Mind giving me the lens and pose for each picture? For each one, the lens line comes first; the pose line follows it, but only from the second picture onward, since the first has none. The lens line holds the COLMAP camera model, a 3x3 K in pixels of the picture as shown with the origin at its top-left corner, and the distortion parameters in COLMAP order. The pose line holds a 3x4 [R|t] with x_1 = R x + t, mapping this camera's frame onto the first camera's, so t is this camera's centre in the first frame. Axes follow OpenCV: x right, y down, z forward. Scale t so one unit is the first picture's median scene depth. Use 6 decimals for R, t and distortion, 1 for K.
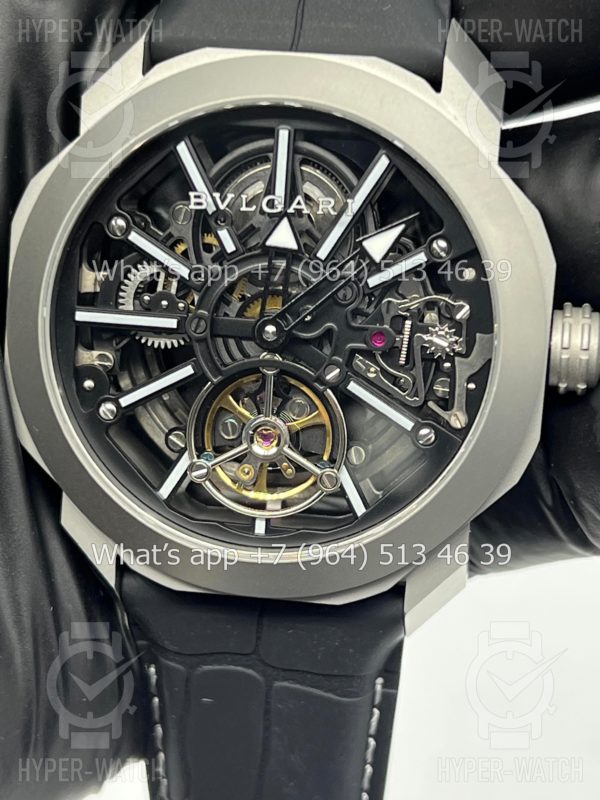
lens RADIAL K [[1975.0, 0, 302.8], [0, 1975.0, 395.6], [0, 0, 1]] dist [0.228678, 0.000000]
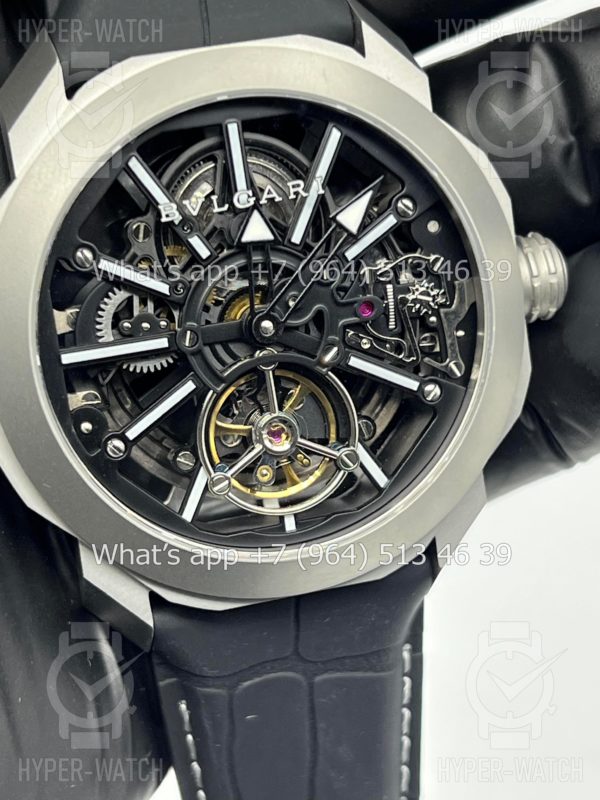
lens RADIAL K [[1975.0, 0, 295.7], [0, 1975.0, 398.6], [0, 0, 1]] dist [0.228678, 0.000000]
pose [[0.917522, -0.239988, 0.317110, -0.320047], [0.245222, 0.969171, 0.023945, -0.017250], [-0.313080, 0.055792, 0.948087, 0.062028]]
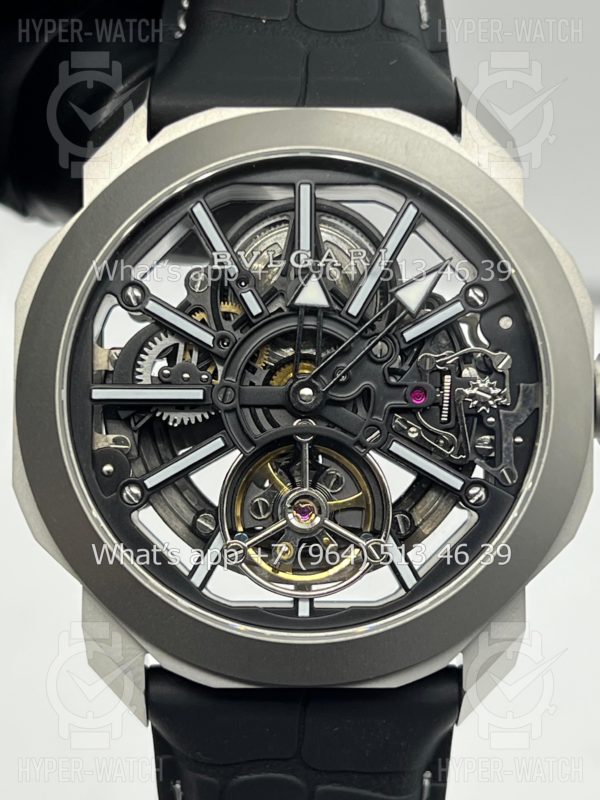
lens RADIAL K [[1975.0, 0, 293.8], [0, 1975.0, 400.7], [0, 0, 1]] dist [0.228678, 0.000000]
pose [[0.987826, -0.057648, 0.144485, -0.156453], [0.077384, 0.987828, -0.134937, 0.096088], [-0.134947, 0.144475, 0.980263, 0.076496]]
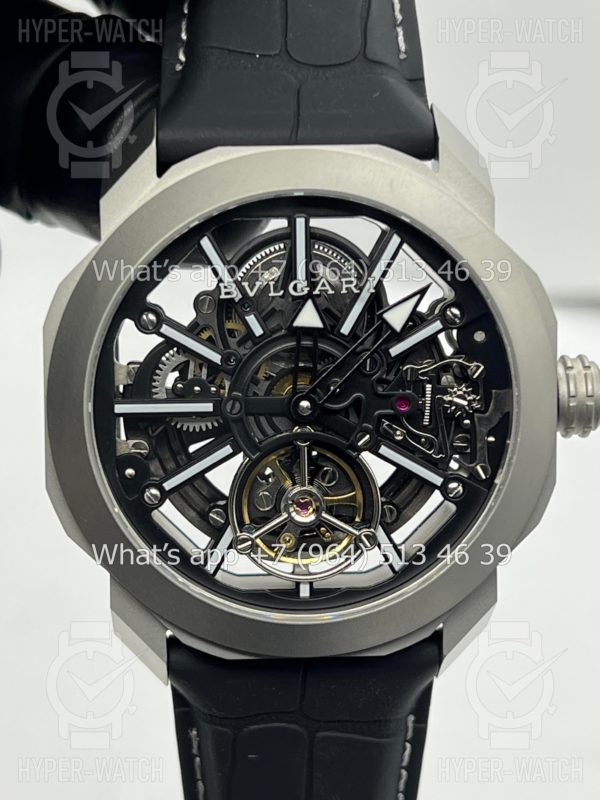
lens RADIAL K [[1975.0, 0, 295.5], [0, 1975.0, 403.0], [0, 0, 1]] dist [0.228678, 0.000000]
pose [[0.981668, -0.093464, 0.166110, -0.195473], [0.096570, 0.995269, -0.010702, -0.022960], [-0.164324, 0.026547, 0.986049, -0.049472]]
